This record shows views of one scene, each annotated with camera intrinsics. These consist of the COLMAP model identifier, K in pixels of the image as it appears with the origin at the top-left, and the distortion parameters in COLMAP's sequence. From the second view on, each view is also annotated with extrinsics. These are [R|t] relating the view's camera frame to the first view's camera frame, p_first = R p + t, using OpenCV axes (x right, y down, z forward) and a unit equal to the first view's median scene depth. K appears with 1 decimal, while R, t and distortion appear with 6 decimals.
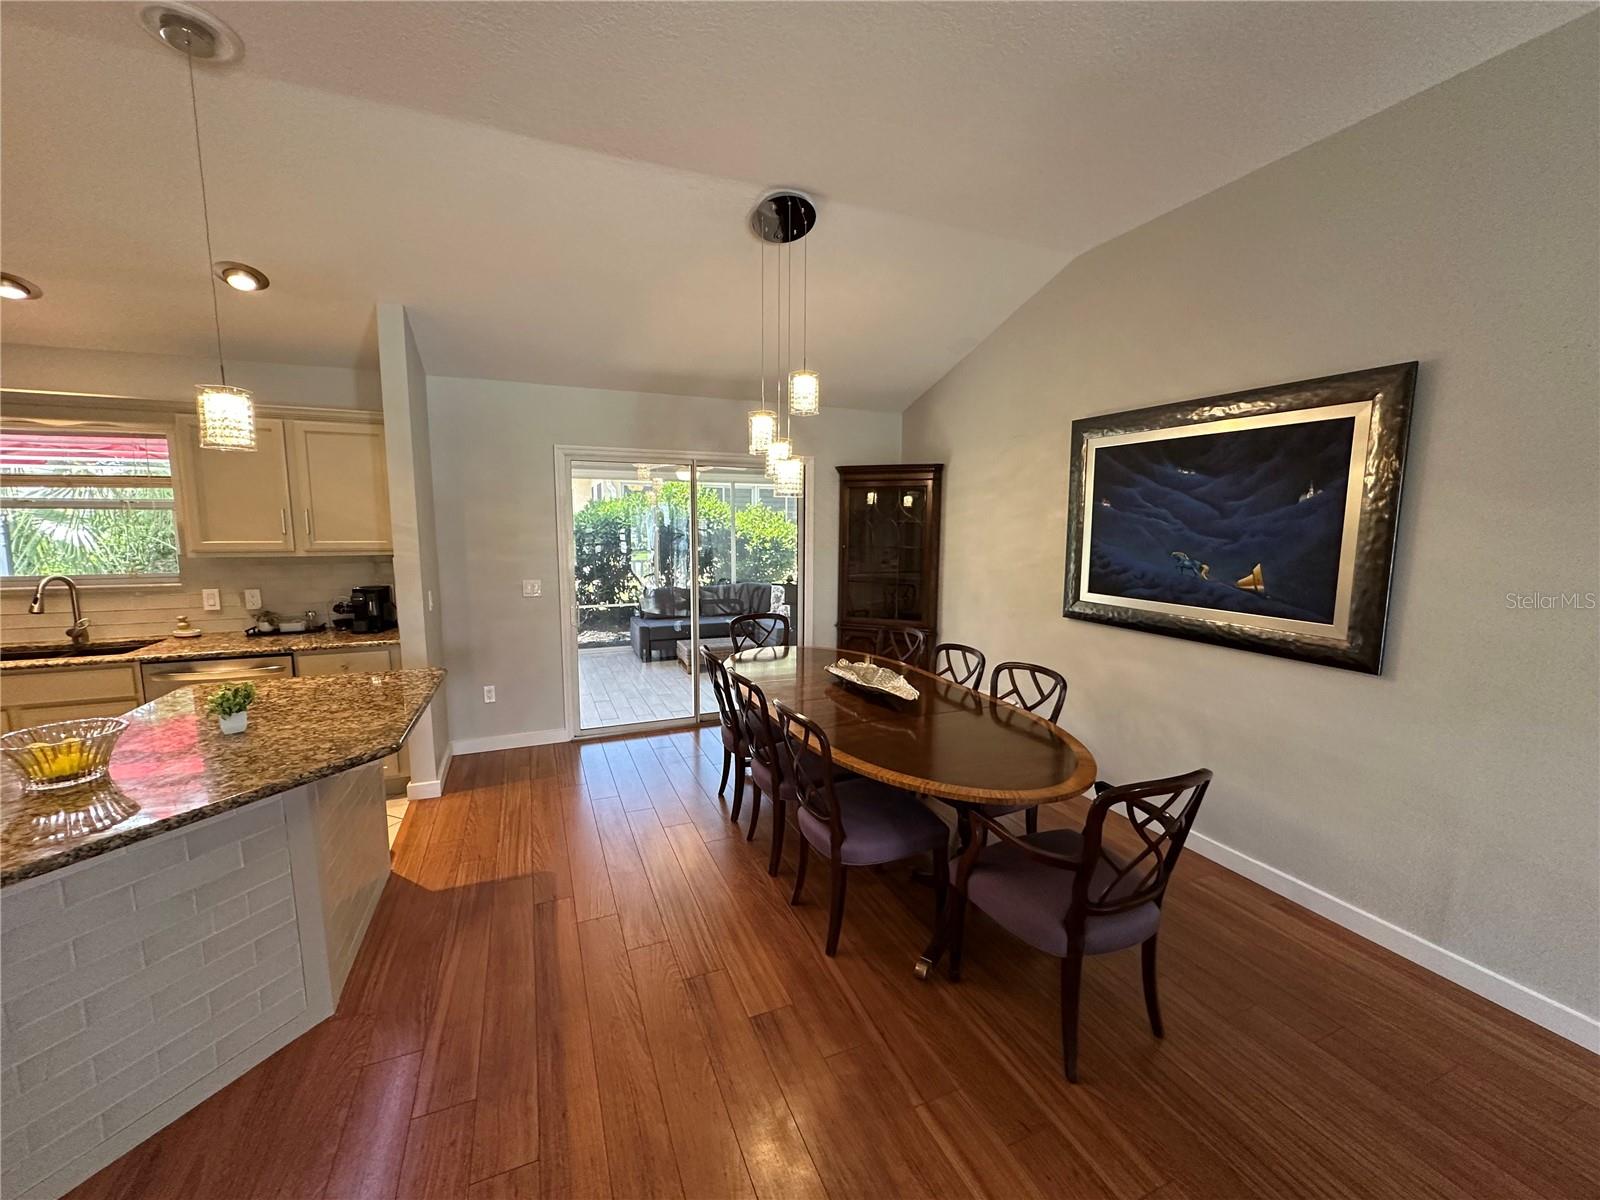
lens RADIAL K [[637.9, 0, 797.1], [0, 637.9, 601.5], [0, 0, 1]] dist [-0.001711, 0.000344]
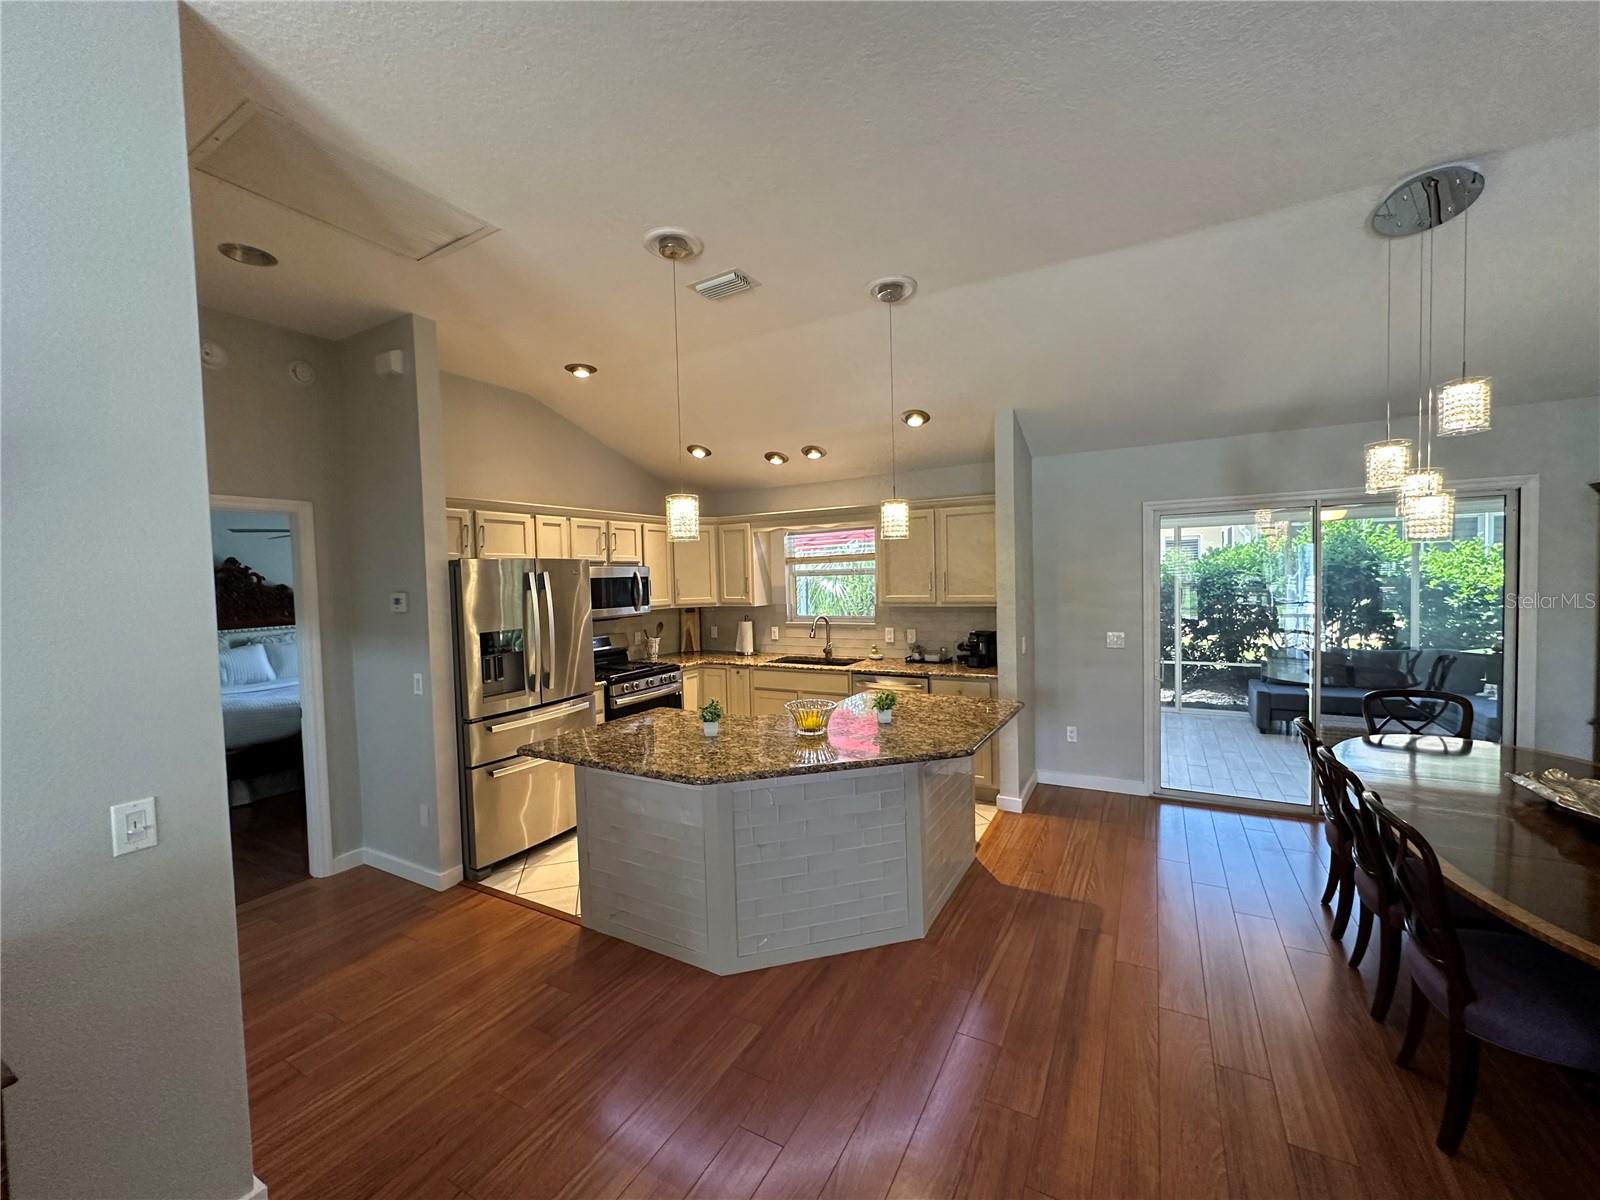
lens RADIAL K [[637.9, 0, 796.8], [0, 637.9, 604.2], [0, 0, 1]] dist [-0.001711, 0.000344]
pose [[0.611633, 0.012801, -0.791038, 0.119167], [-0.070318, 0.996791, -0.038240, -0.002606], [0.788010, 0.079013, 0.610571, -0.075886]]
